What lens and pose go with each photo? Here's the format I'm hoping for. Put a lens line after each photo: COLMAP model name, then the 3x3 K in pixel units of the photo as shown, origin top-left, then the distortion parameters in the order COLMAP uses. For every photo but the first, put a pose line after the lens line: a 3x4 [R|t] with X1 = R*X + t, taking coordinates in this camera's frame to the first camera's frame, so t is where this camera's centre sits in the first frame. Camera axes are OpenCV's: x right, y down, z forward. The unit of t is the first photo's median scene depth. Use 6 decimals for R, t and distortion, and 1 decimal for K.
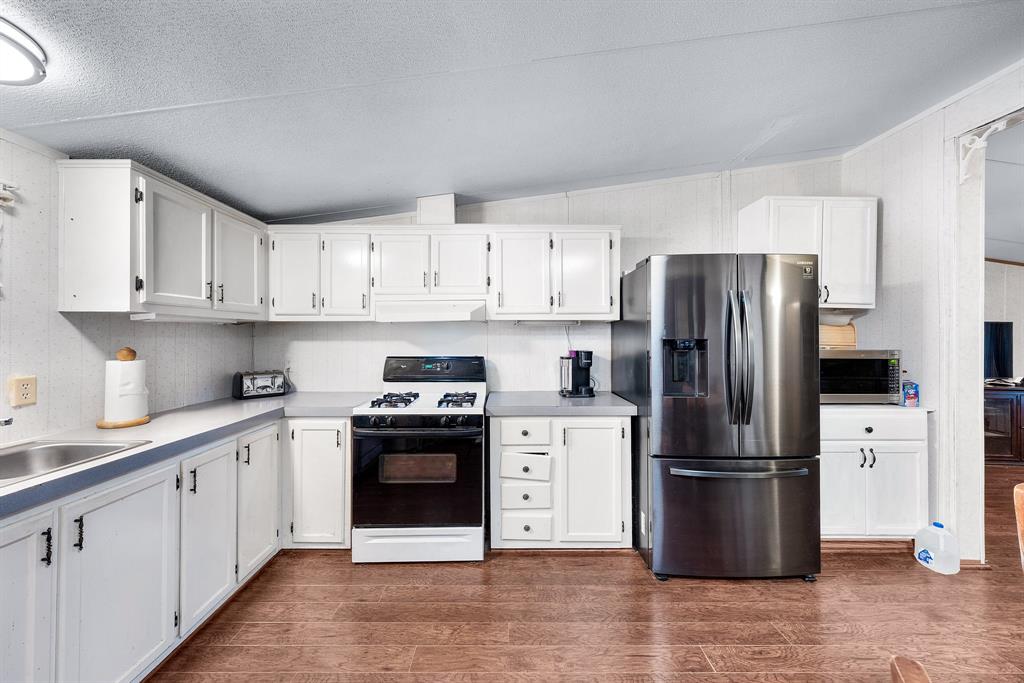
lens RADIAL K [[358.0, 0, 513.8], [0, 358.0, 335.9], [0, 0, 1]] dist [-0.001227, -0.000083]
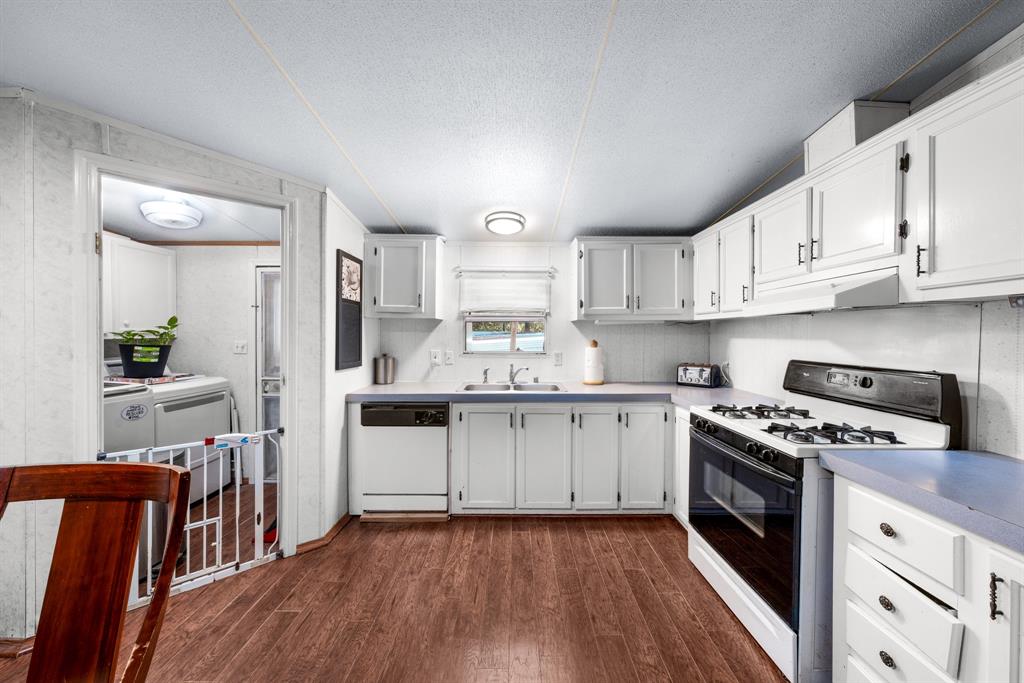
lens RADIAL K [[358.0, 0, 513.8], [0, 358.0, 335.9], [0, 0, 1]] dist [-0.001227, -0.000083]
pose [[-0.008018, 0.006580, -0.999946, 0.502209], [0.000921, 0.999978, 0.006572, 0.000598], [0.999967, -0.000869, -0.008024, 0.465530]]
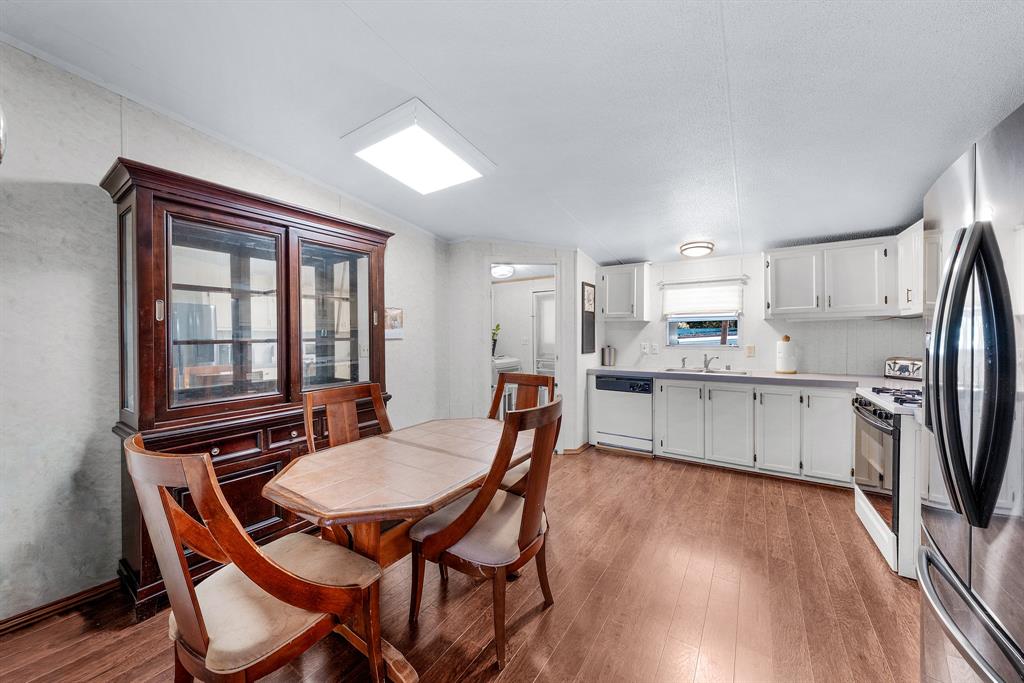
lens RADIAL K [[369.5, 0, 510.7], [0, 369.5, 337.9], [0, 0, 1]] dist [-0.001668, -0.000125]
pose [[-0.558435, 0.016948, -0.829375, 1.137711], [0.012055, 0.999852, 0.012314, 0.002813], [0.829460, -0.003122, -0.558557, 0.654738]]
